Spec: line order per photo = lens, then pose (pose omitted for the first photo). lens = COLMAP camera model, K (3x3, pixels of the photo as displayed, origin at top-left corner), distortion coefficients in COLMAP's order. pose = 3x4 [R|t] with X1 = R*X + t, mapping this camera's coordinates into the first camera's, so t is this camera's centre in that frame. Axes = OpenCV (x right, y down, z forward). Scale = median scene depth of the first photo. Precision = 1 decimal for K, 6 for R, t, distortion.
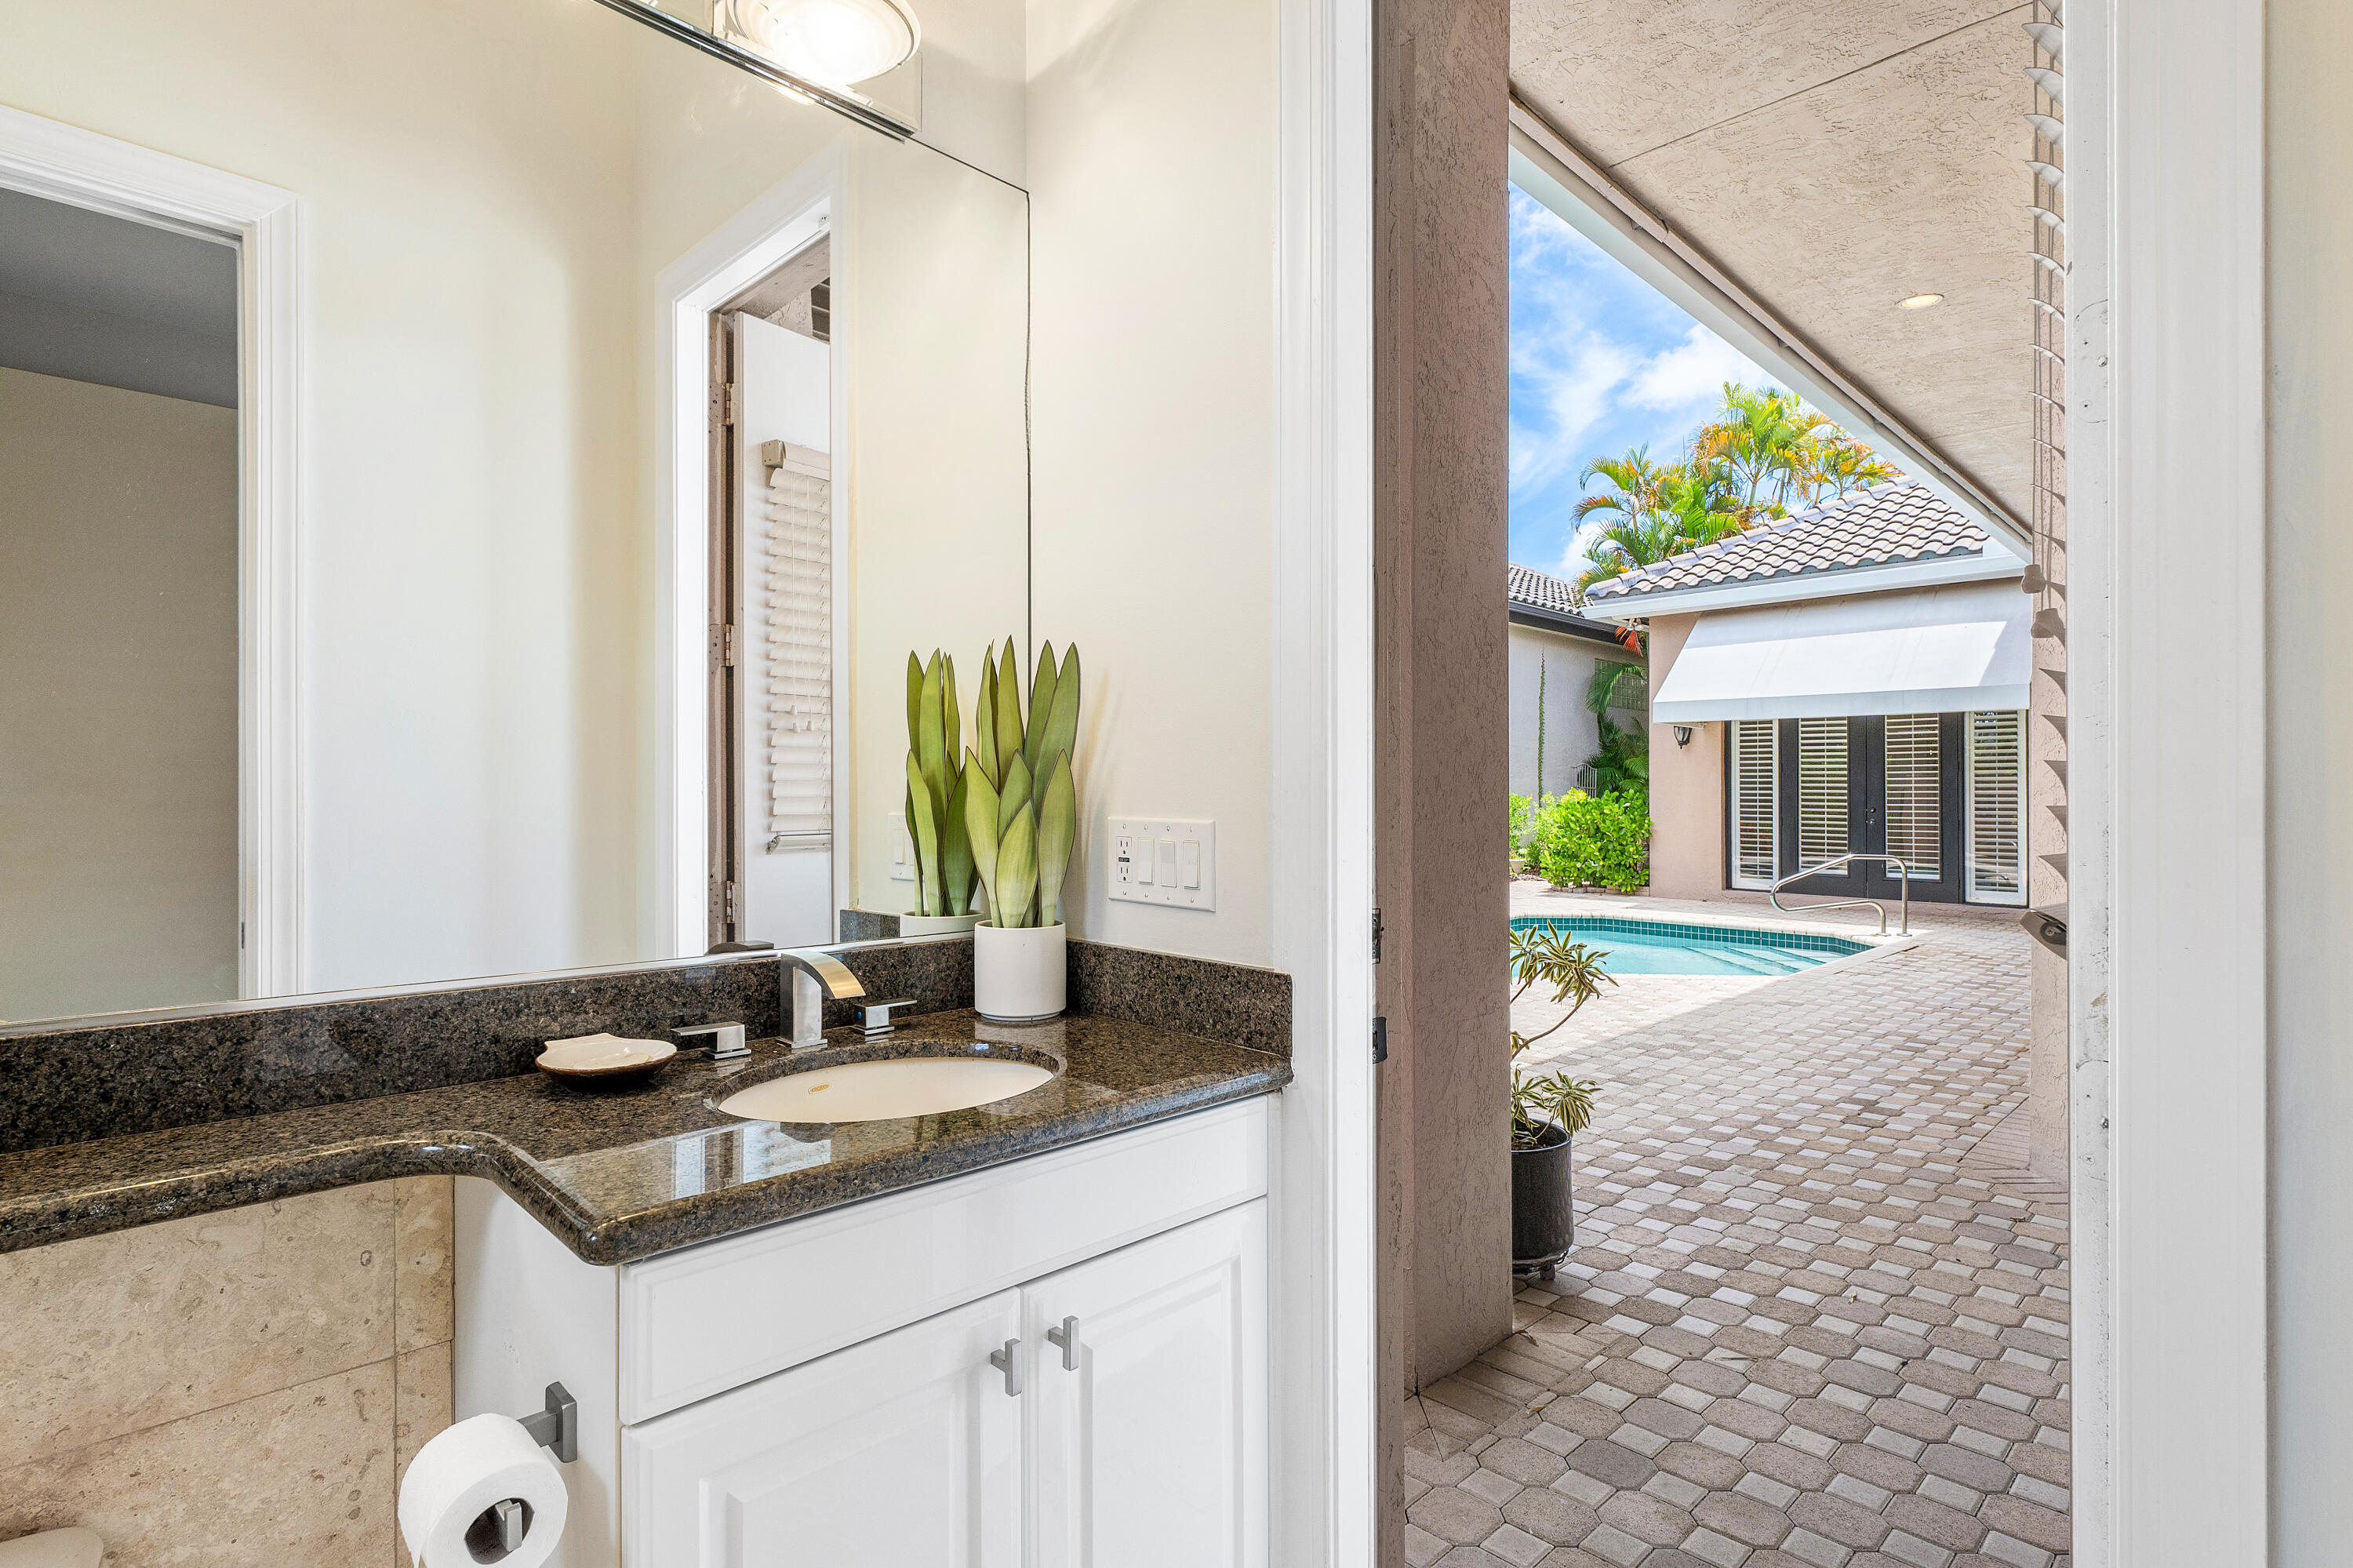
lens RADIAL K [[1129.1, 0, 1205.6], [0, 1129.1, 799.4], [0, 0, 1]] dist [0.000580, -0.000223]
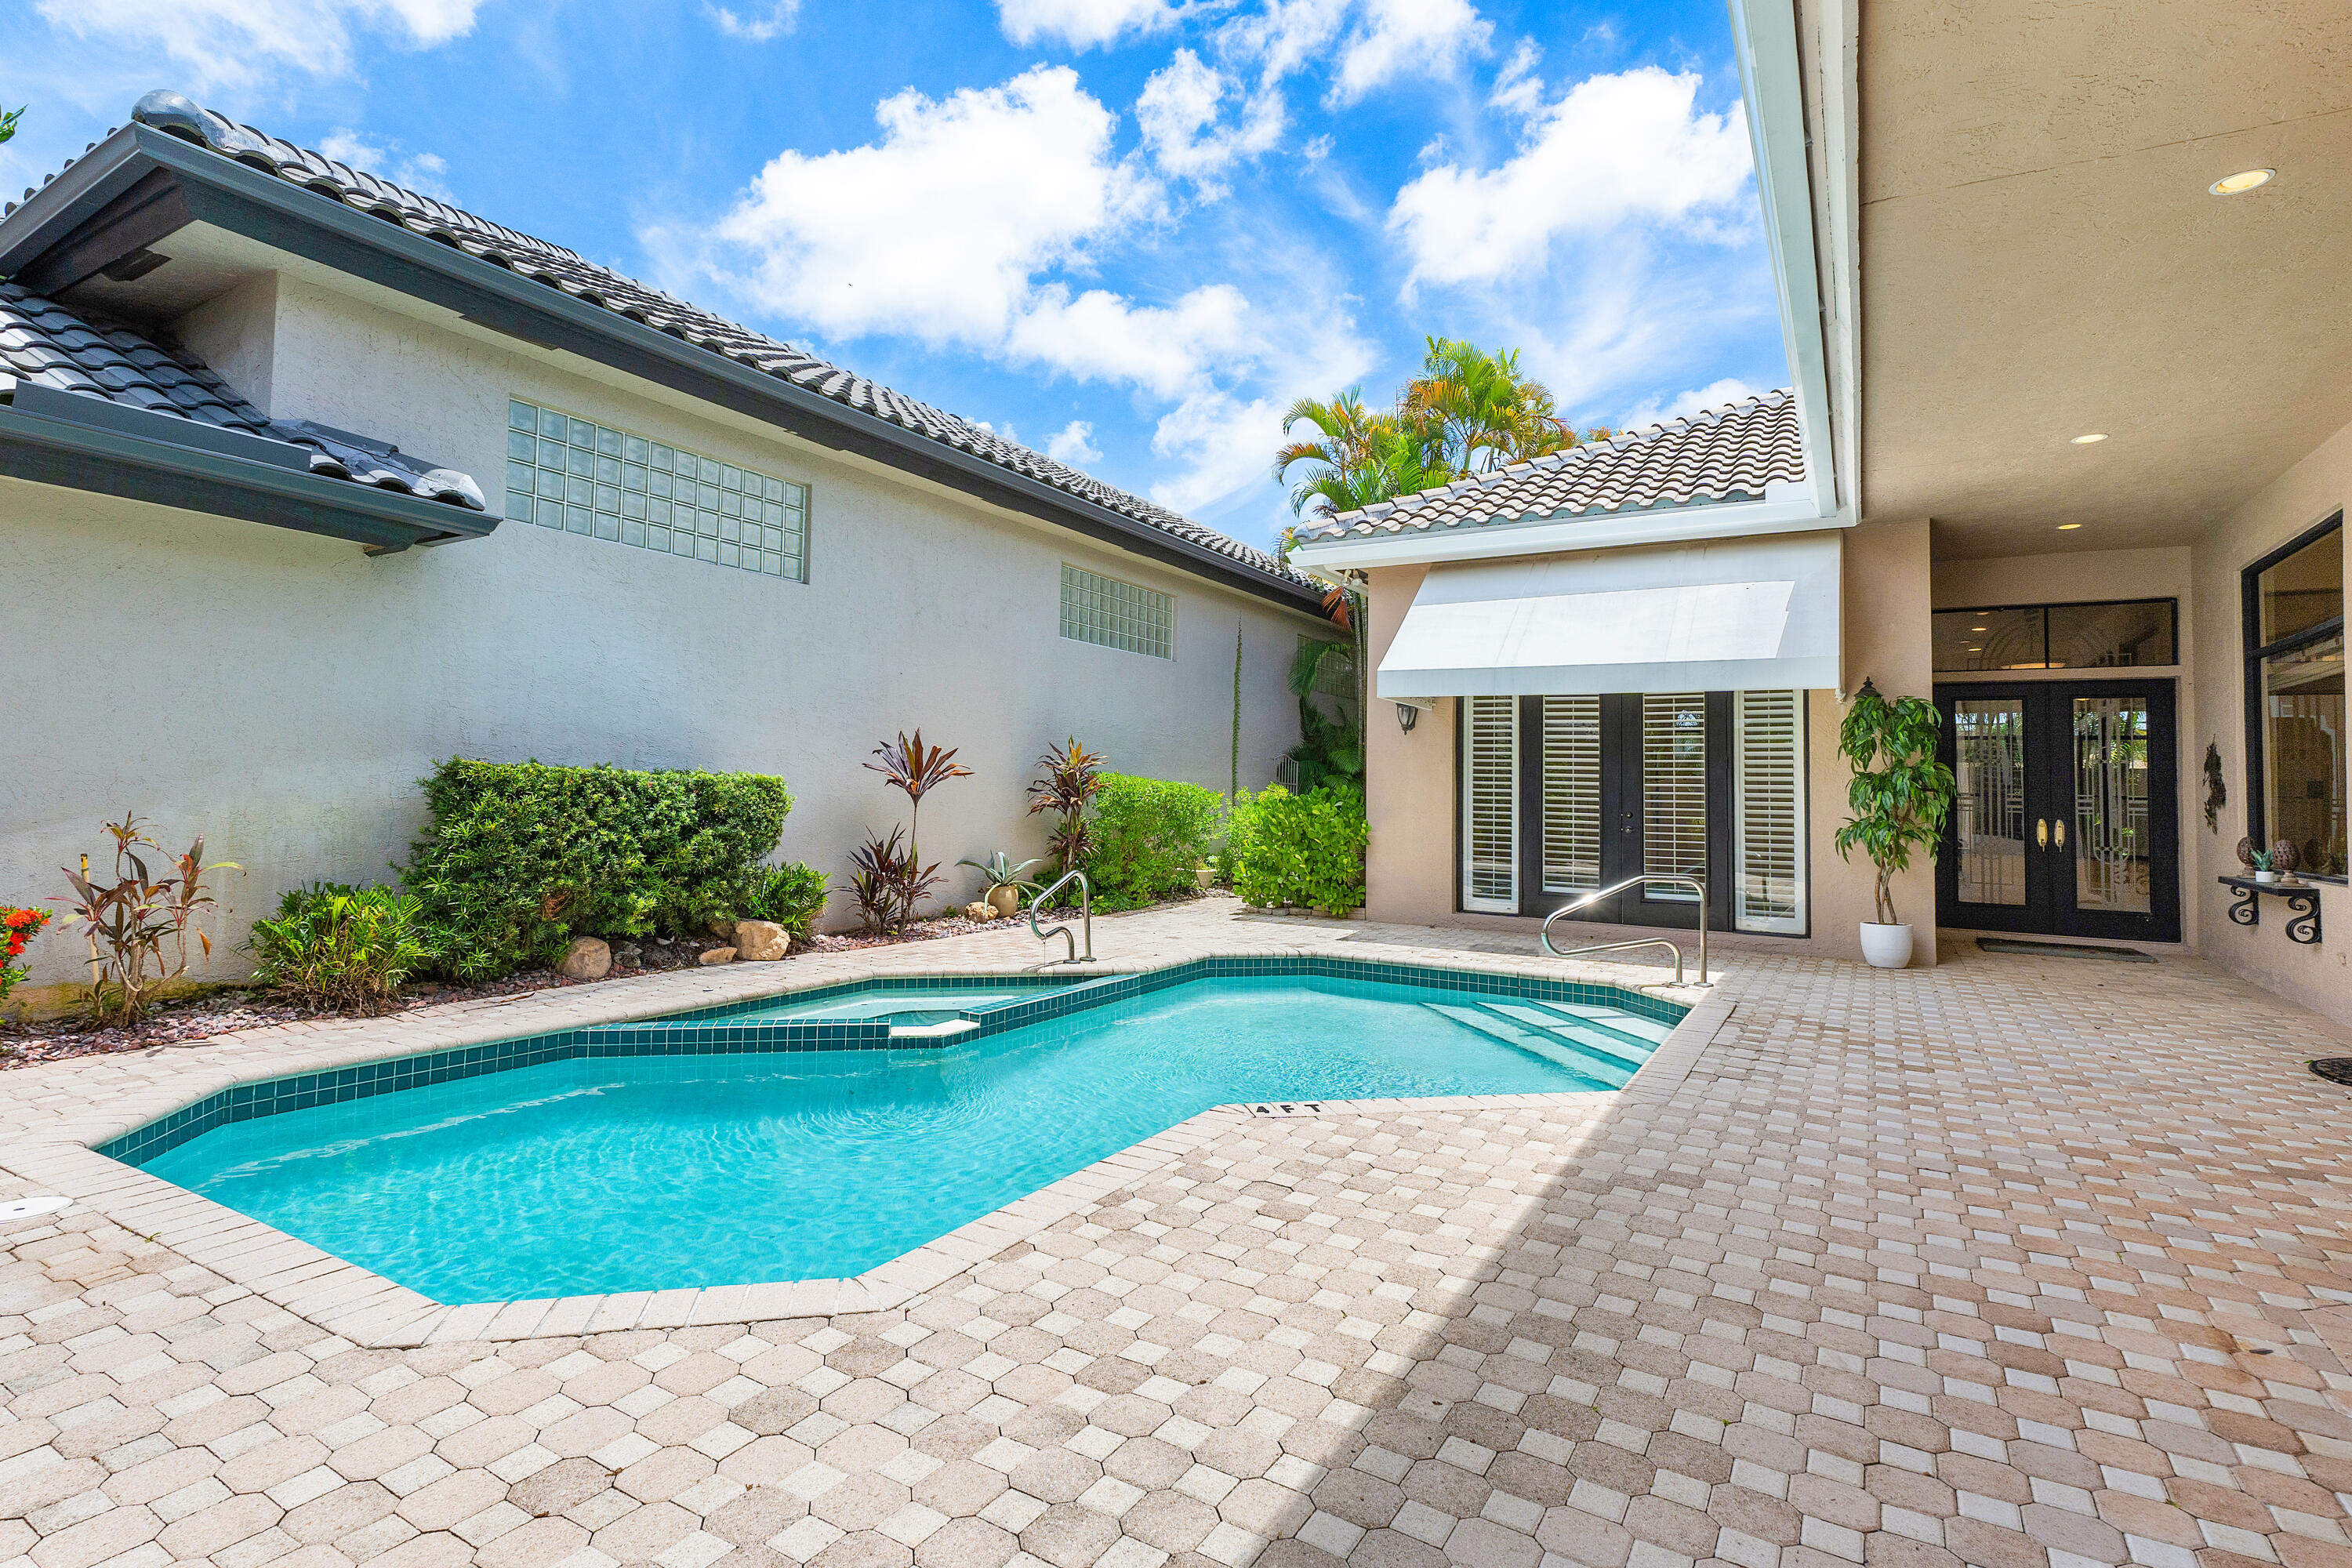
lens RADIAL K [[1145.2, 0, 1187.8], [0, 1145.2, 760.7], [0, 0, 1]] dist [0.001009, 0.000021]
pose [[0.969269, 0.024354, 0.244795, 0.074094], [-0.016666, 0.999302, -0.033428, 0.002976], [-0.245438, 0.028321, 0.968998, 0.250839]]
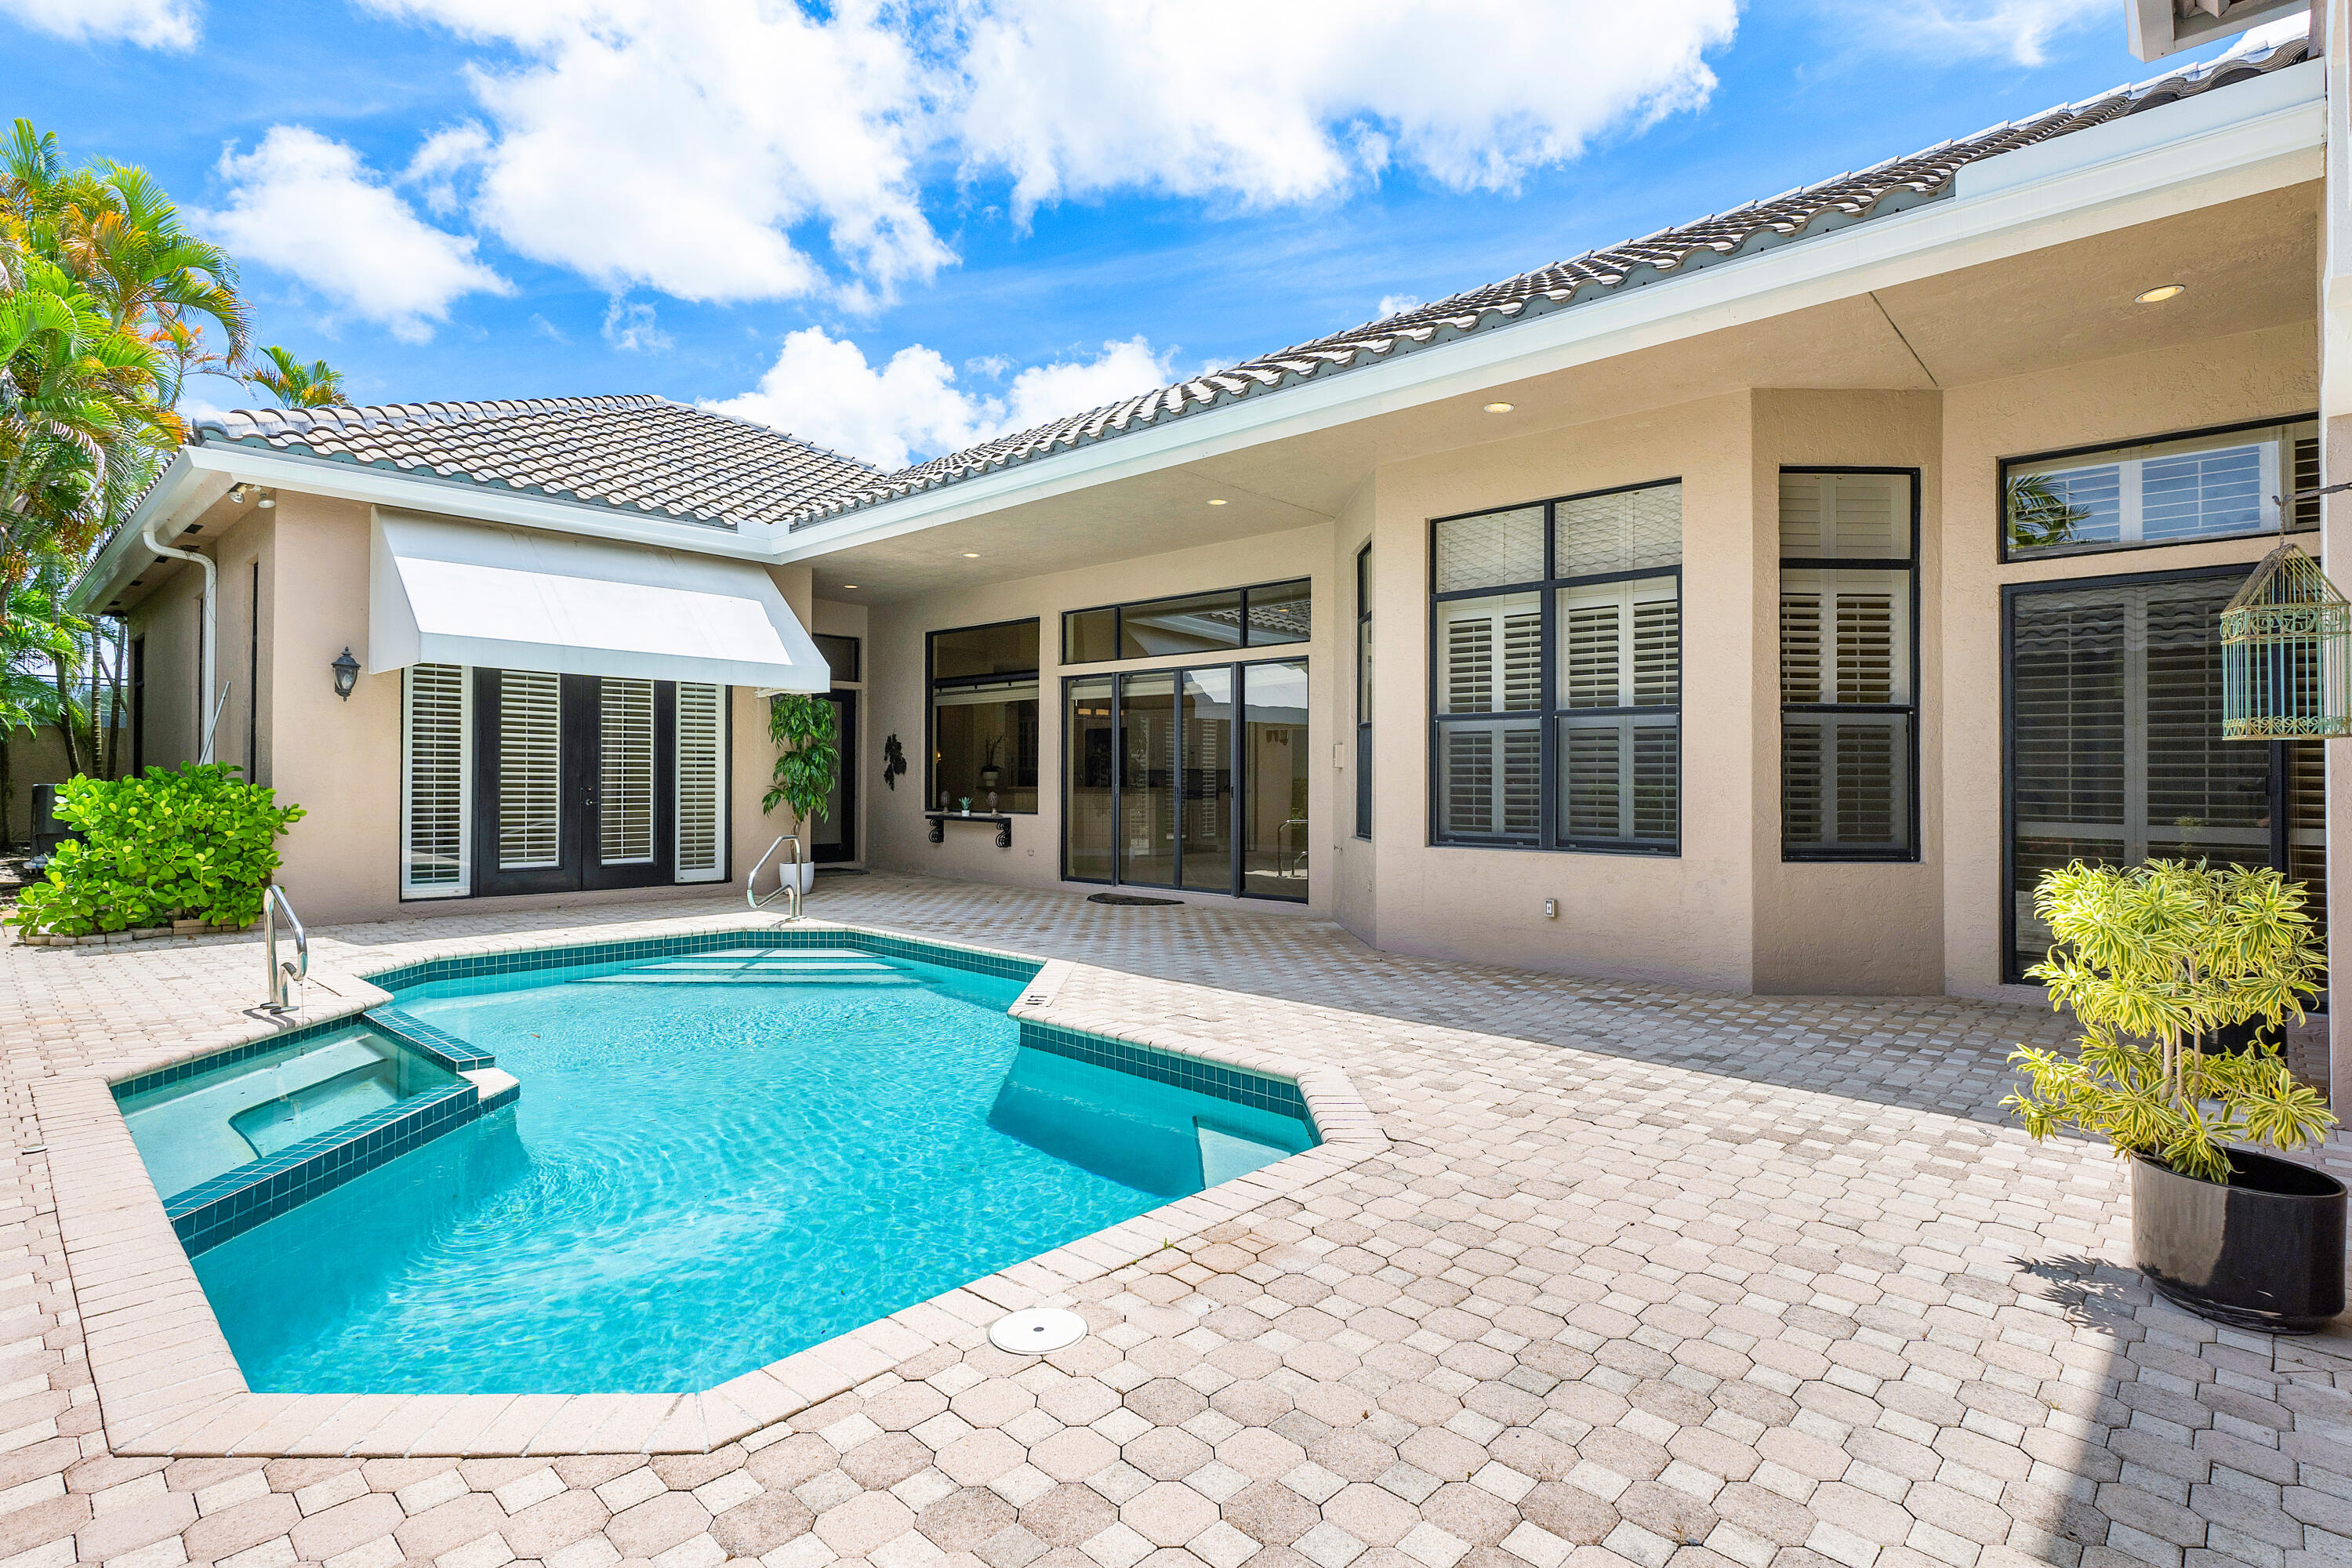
lens RADIAL K [[1145.2, 0, 1187.8], [0, 1145.2, 760.7], [0, 0, 1]] dist [0.001009, 0.000021]
pose [[-0.033244, 0.012788, 0.999365, -0.270207], [0.000035, 0.999918, -0.012793, -0.000651], [-0.999447, -0.000390, -0.033241, 0.507159]]
